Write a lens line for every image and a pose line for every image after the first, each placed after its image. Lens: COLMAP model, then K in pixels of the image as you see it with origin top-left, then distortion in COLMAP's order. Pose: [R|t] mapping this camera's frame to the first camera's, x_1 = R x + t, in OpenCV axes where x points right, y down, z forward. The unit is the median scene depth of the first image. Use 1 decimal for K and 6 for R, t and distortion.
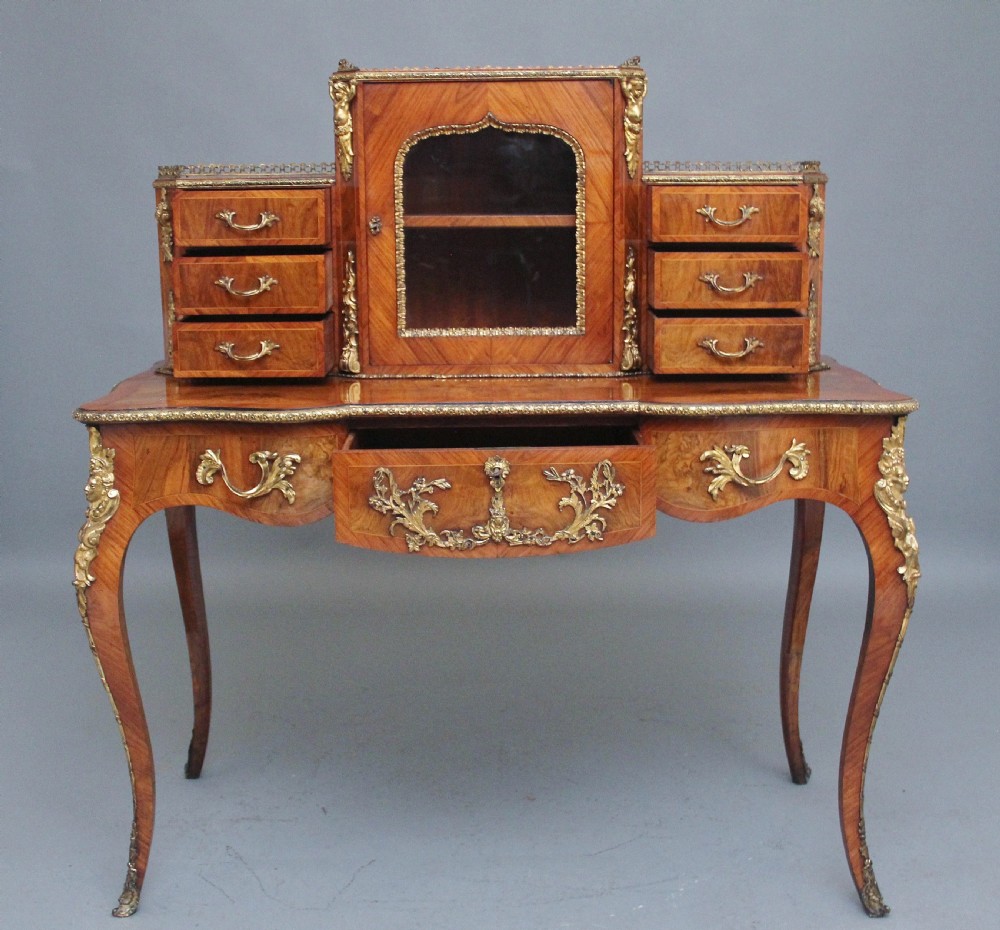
lens RADIAL K [[1489.7, 0, 454.0], [0, 1489.7, 487.7], [0, 0, 1]] dist [-0.089306, 0.000000]
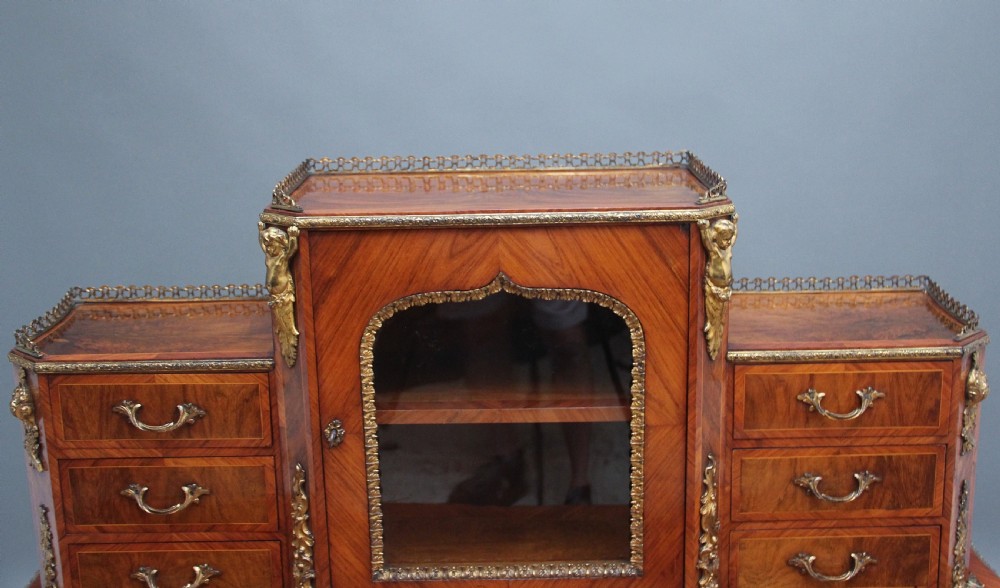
lens RADIAL K [[1119.7, 0, 519.5], [0, 1119.7, 263.8], [0, 0, 1]] dist [-0.006156, 0.000000]
pose [[0.999109, -0.014484, 0.039640, 0.012244], [0.013494, 0.999593, 0.025121, -0.270577], [-0.039988, -0.024564, 0.998898, 0.500969]]
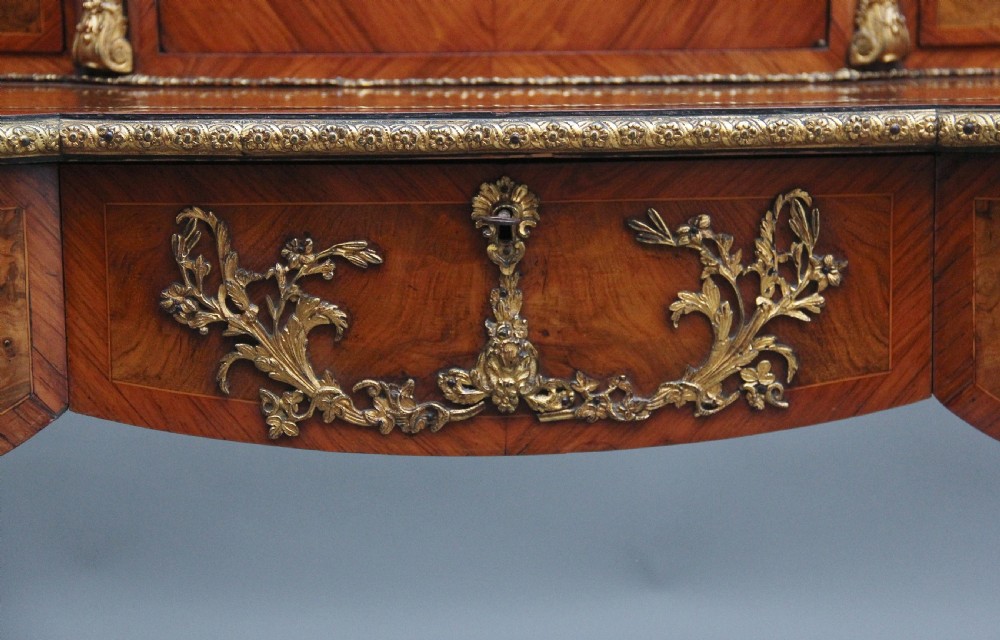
lens RADIAL K [[2397.0, 0, 516.1], [0, 2397.0, 345.3], [0, 0, 1]] dist [0.355274, 0.000000]
pose [[0.999586, 0.000579, 0.028764, 0.013880], [0.000924, 0.998635, -0.052222, 0.021114], [-0.028755, 0.052227, 0.998221, 0.427917]]
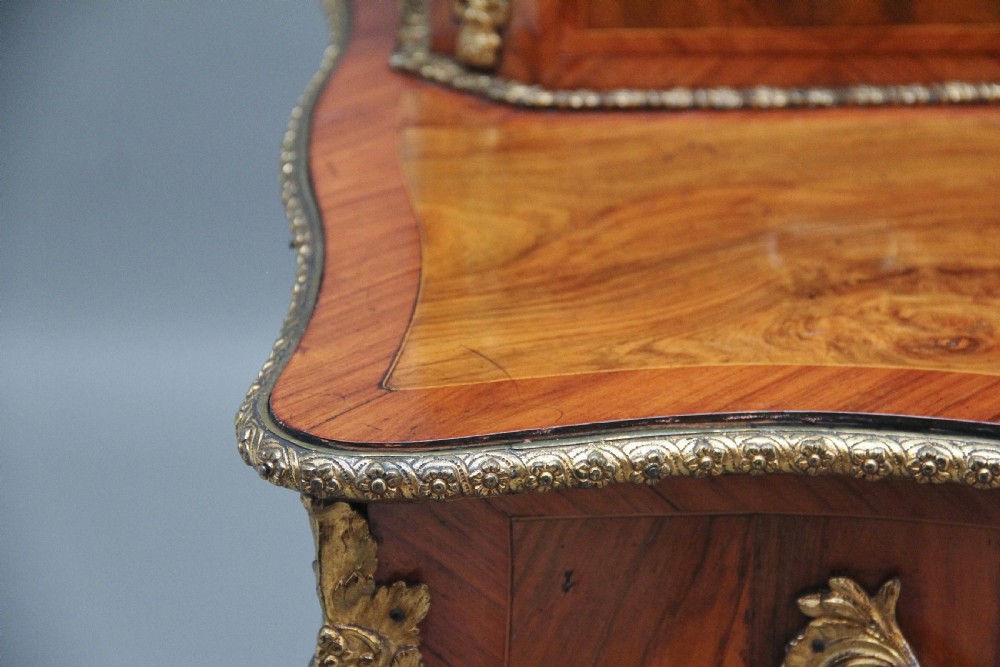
lens RADIAL K [[2779.6, 0, 504.7], [0, 2779.6, 334.6], [0, 0, 1]] dist [0.305035, 0.000000]
pose [[0.999015, -0.014836, 0.041830, -0.219187], [0.006616, 0.981723, 0.190203, -0.134322], [-0.043887, -0.189739, 0.980853, 0.552324]]
